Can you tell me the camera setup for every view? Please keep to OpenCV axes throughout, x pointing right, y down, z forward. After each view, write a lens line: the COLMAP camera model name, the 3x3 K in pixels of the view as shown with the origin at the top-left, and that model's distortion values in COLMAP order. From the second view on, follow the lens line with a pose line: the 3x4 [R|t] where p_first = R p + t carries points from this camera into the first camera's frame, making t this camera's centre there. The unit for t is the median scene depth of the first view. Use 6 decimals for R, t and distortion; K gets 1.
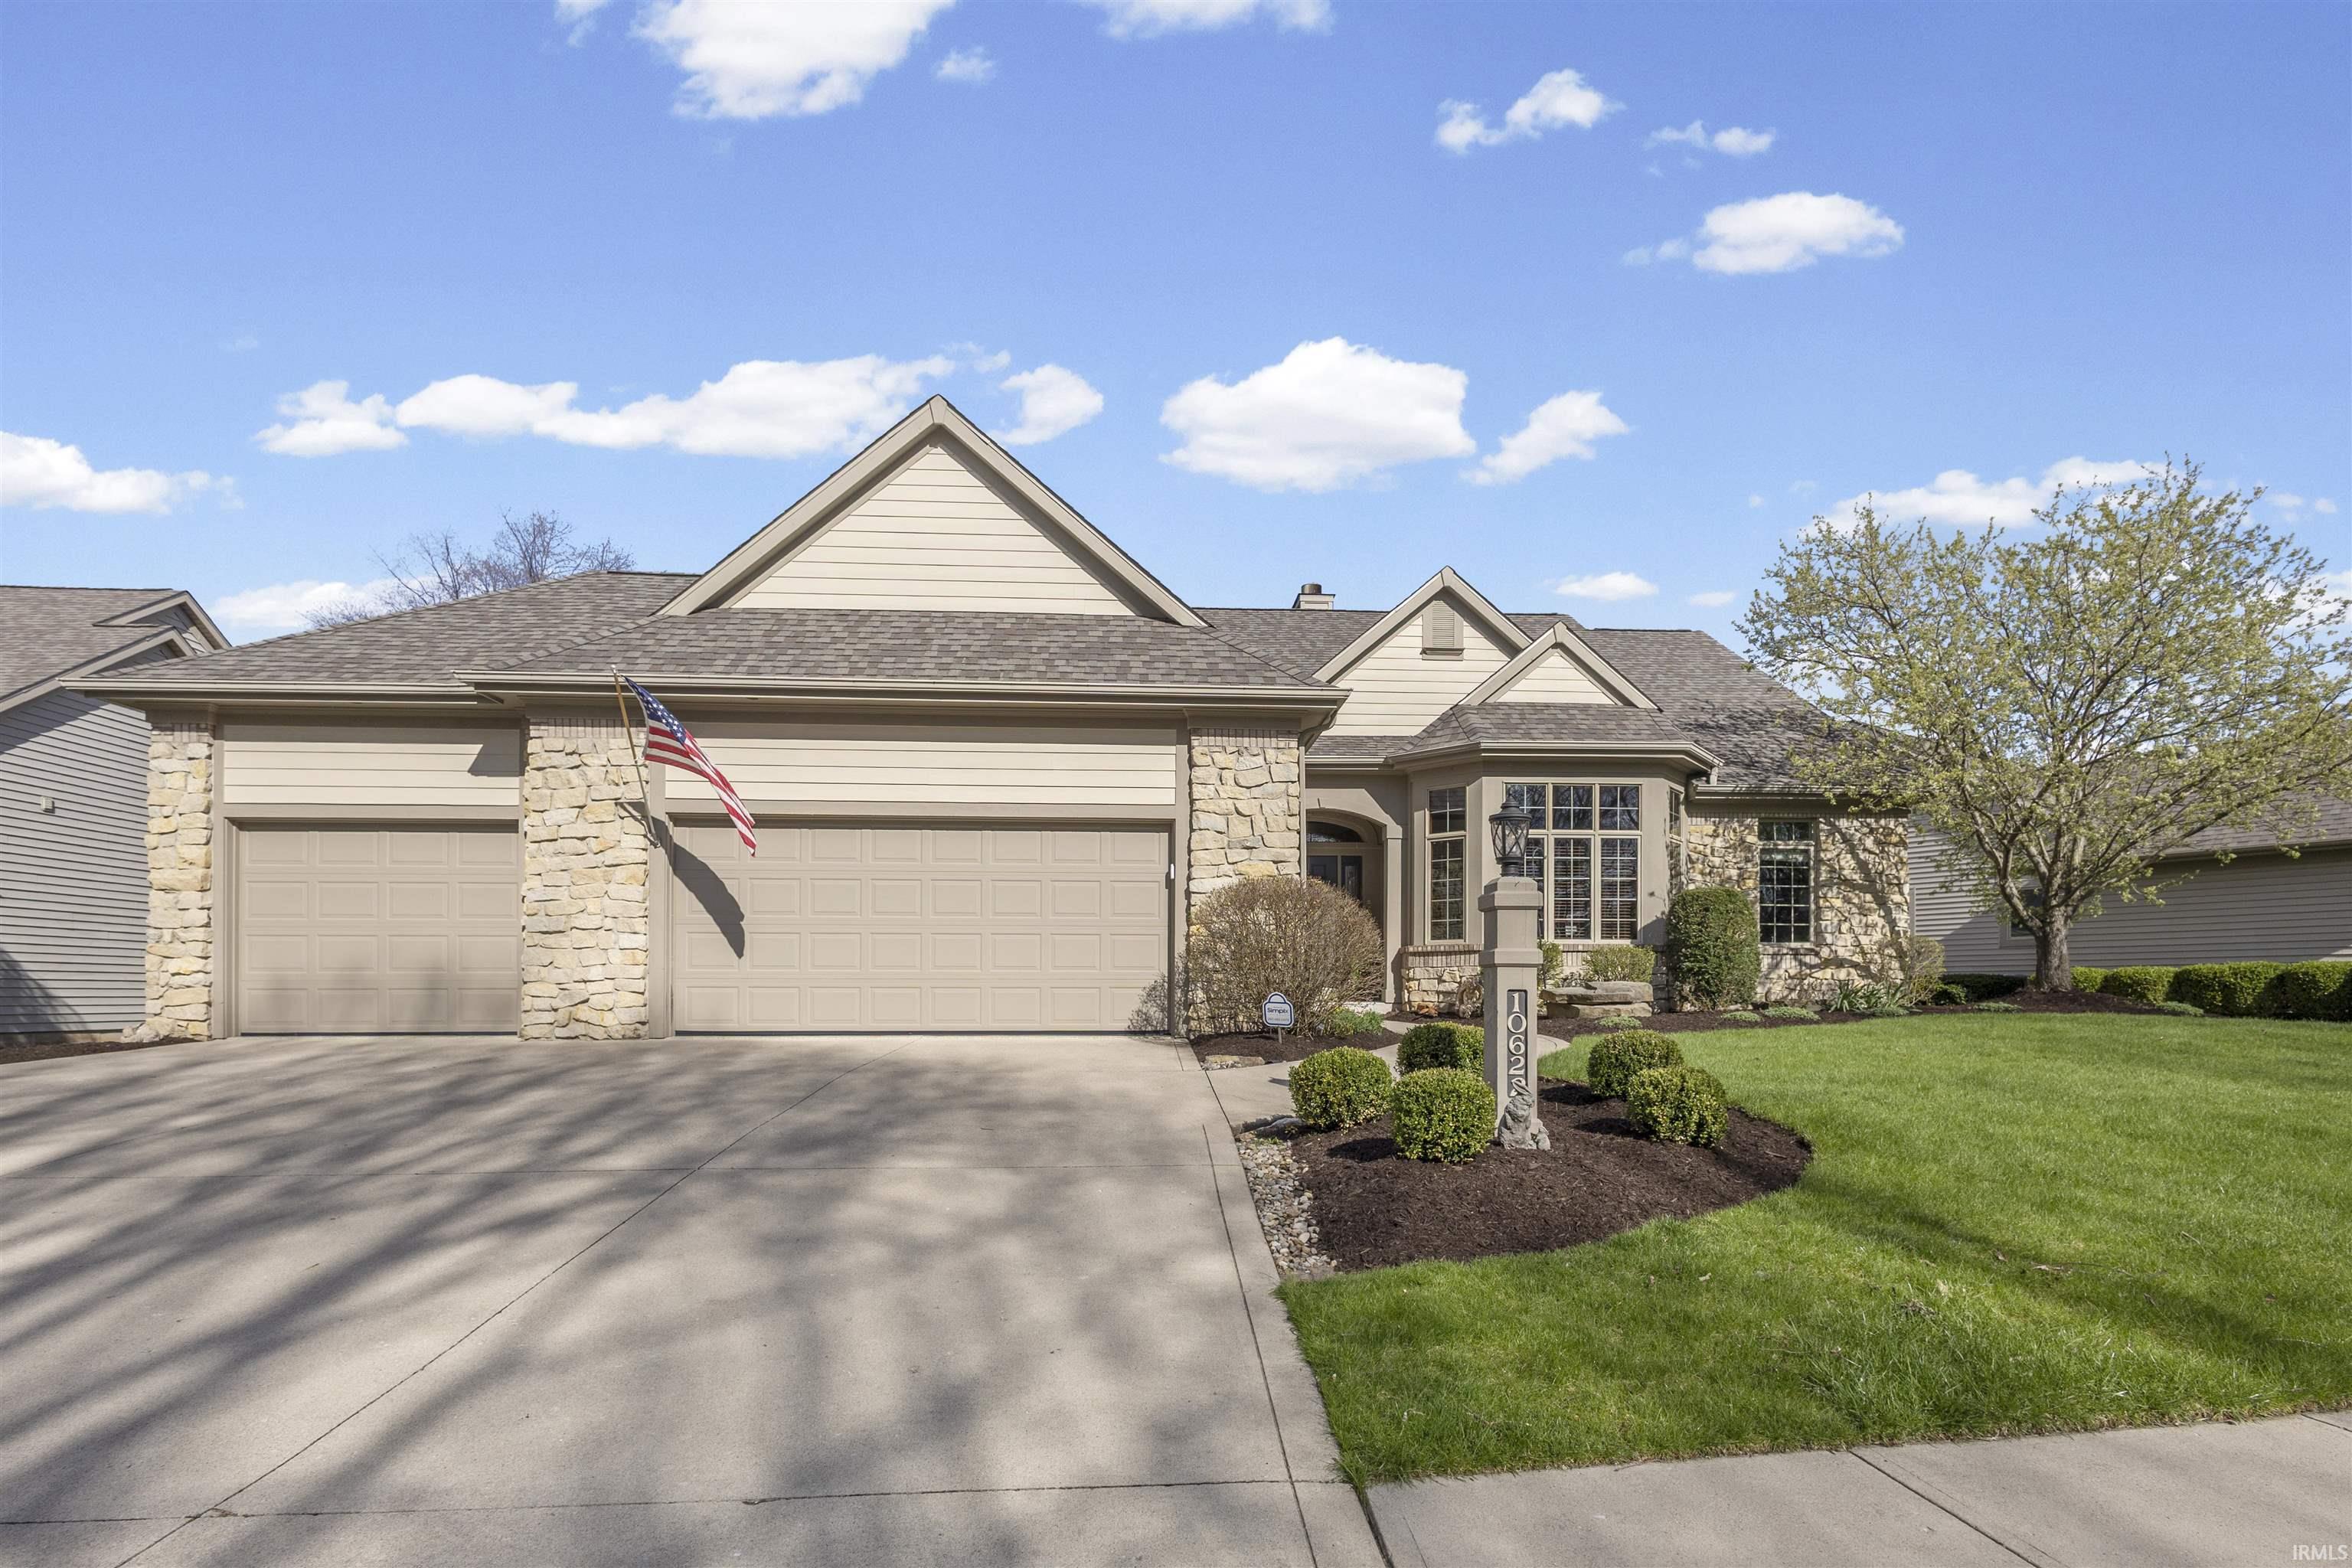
lens RADIAL K [[1084.2, 0, 1167.3], [0, 1084.2, 976.3], [0, 0, 1]] dist [0.001481, 0.001347]
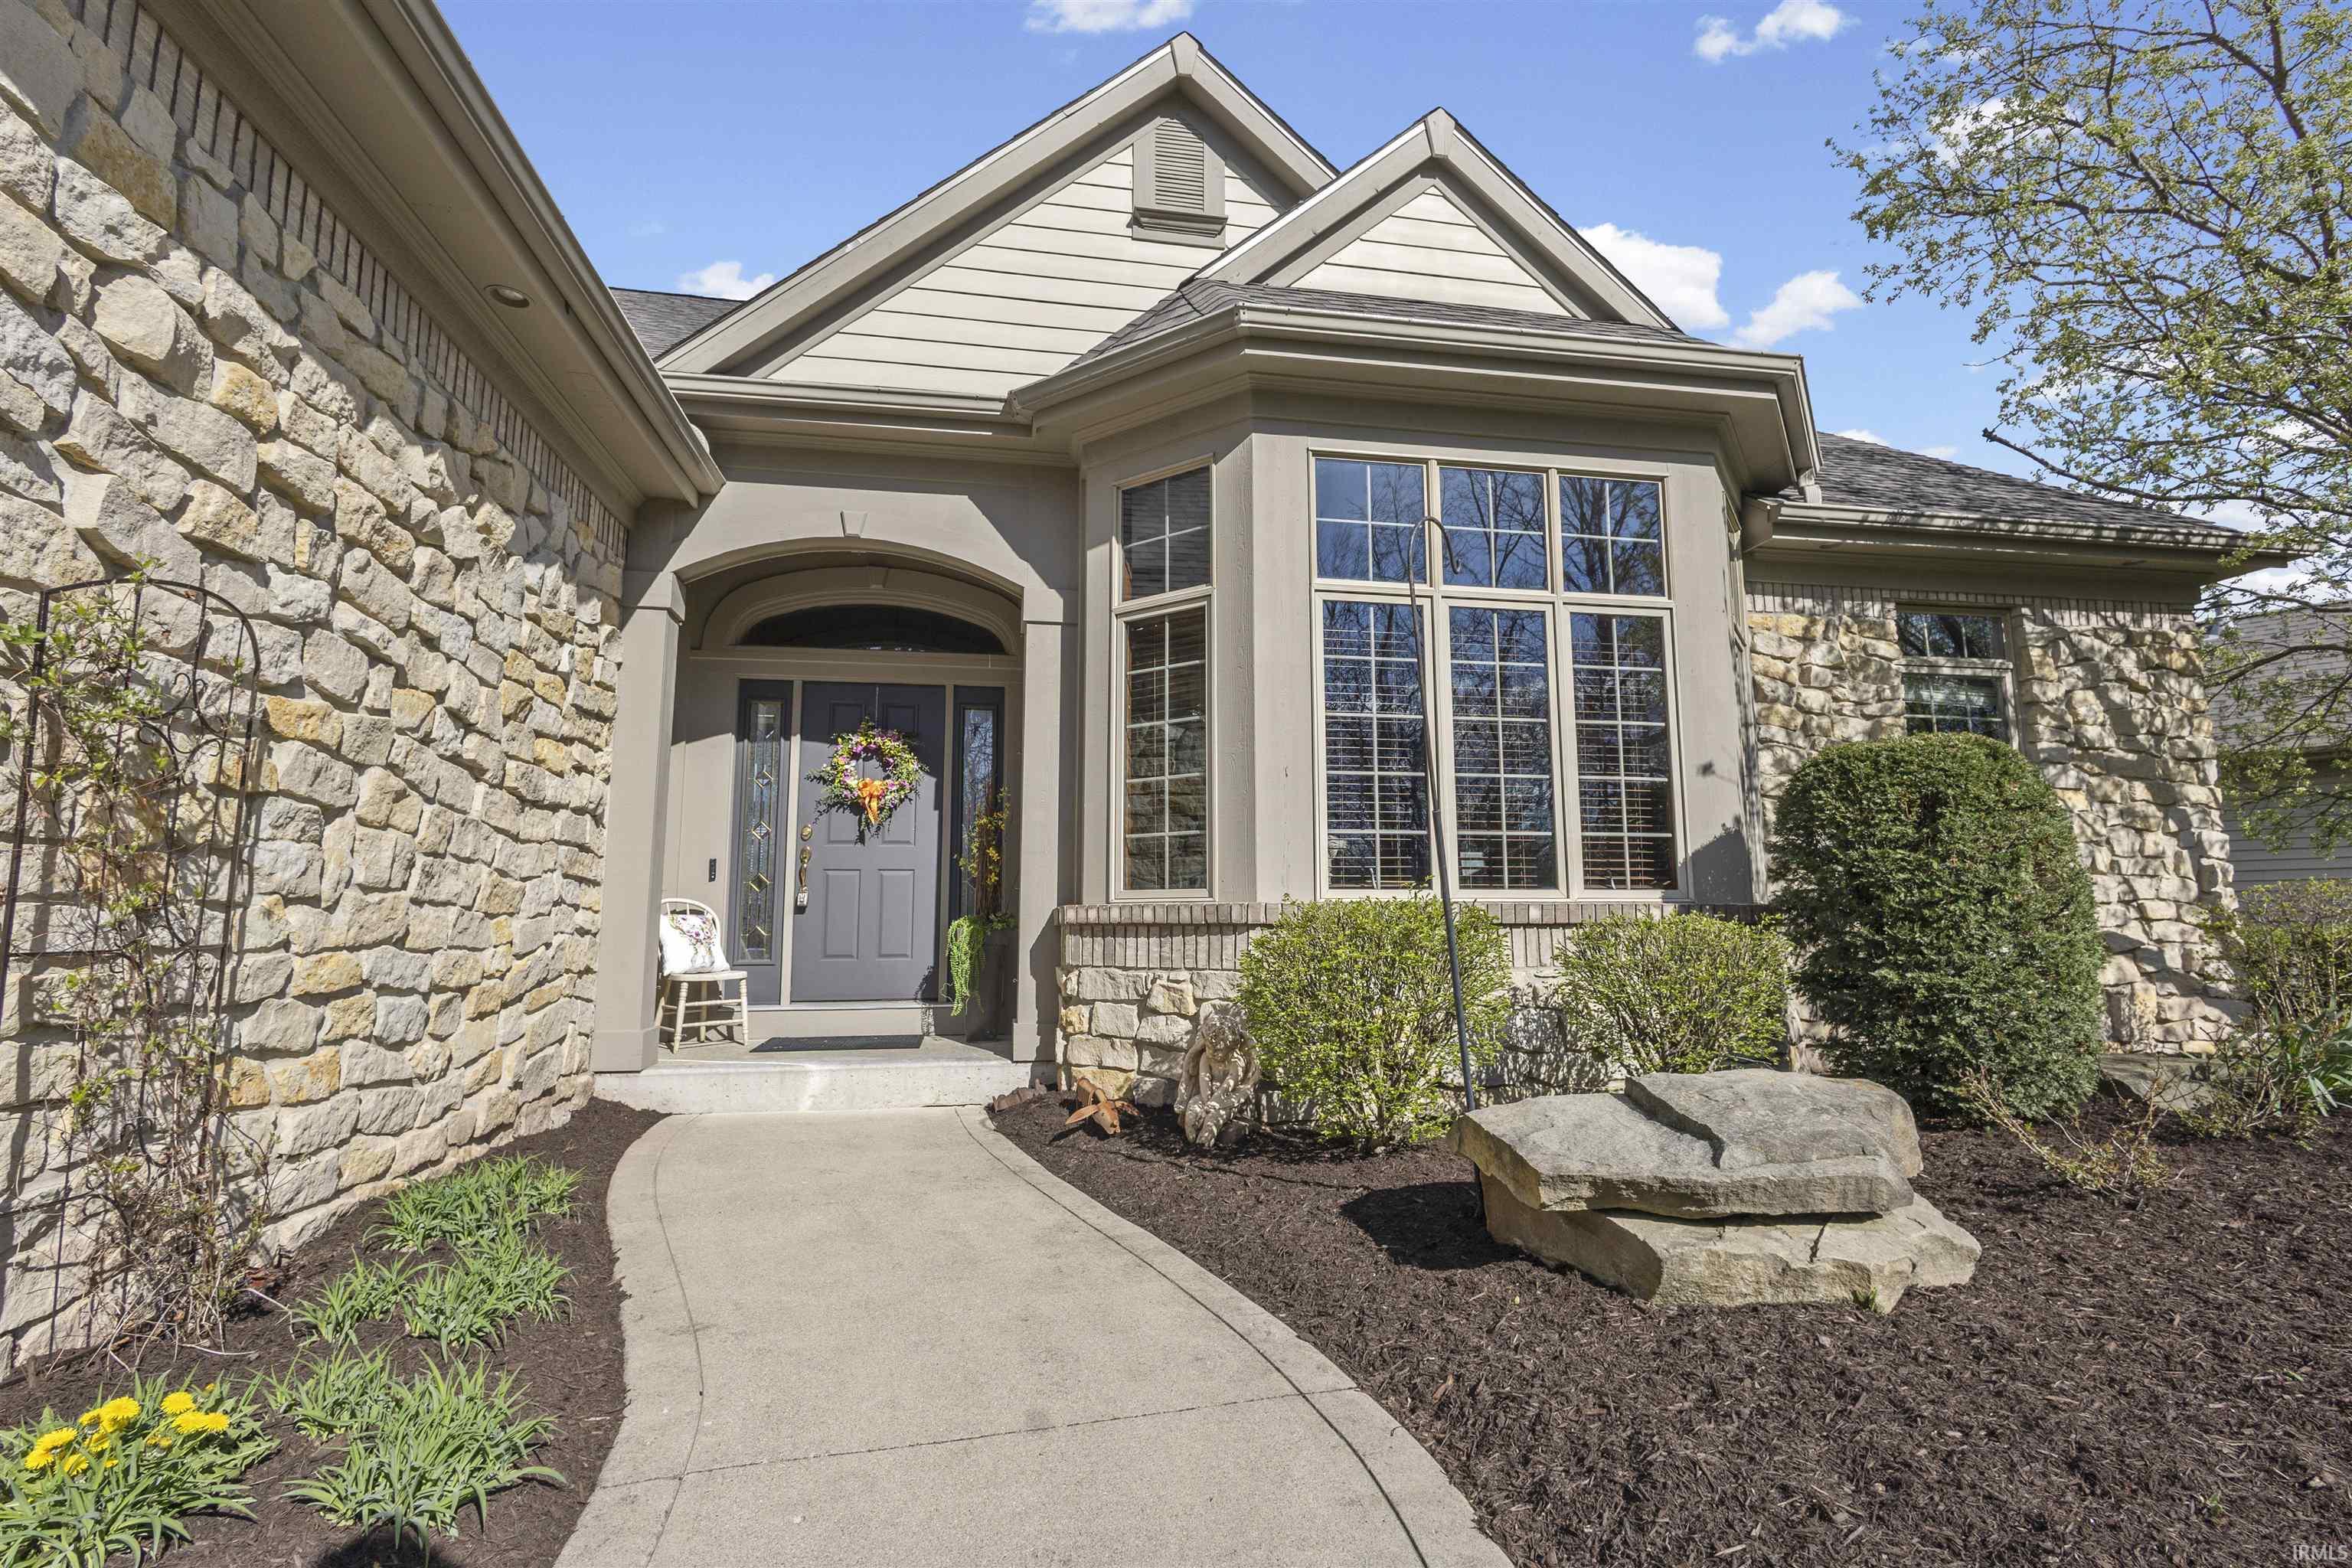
lens RADIAL K [[1084.2, 0, 1176.4], [0, 1084.2, 774.5], [0, 0, 1]] dist [0.001481, 0.001347]
pose [[0.989410, 0.015529, 0.144314, 0.204451], [0.002165, 0.992571, -0.121646, -0.027281], [-0.145131, 0.120670, 0.982026, 0.631208]]
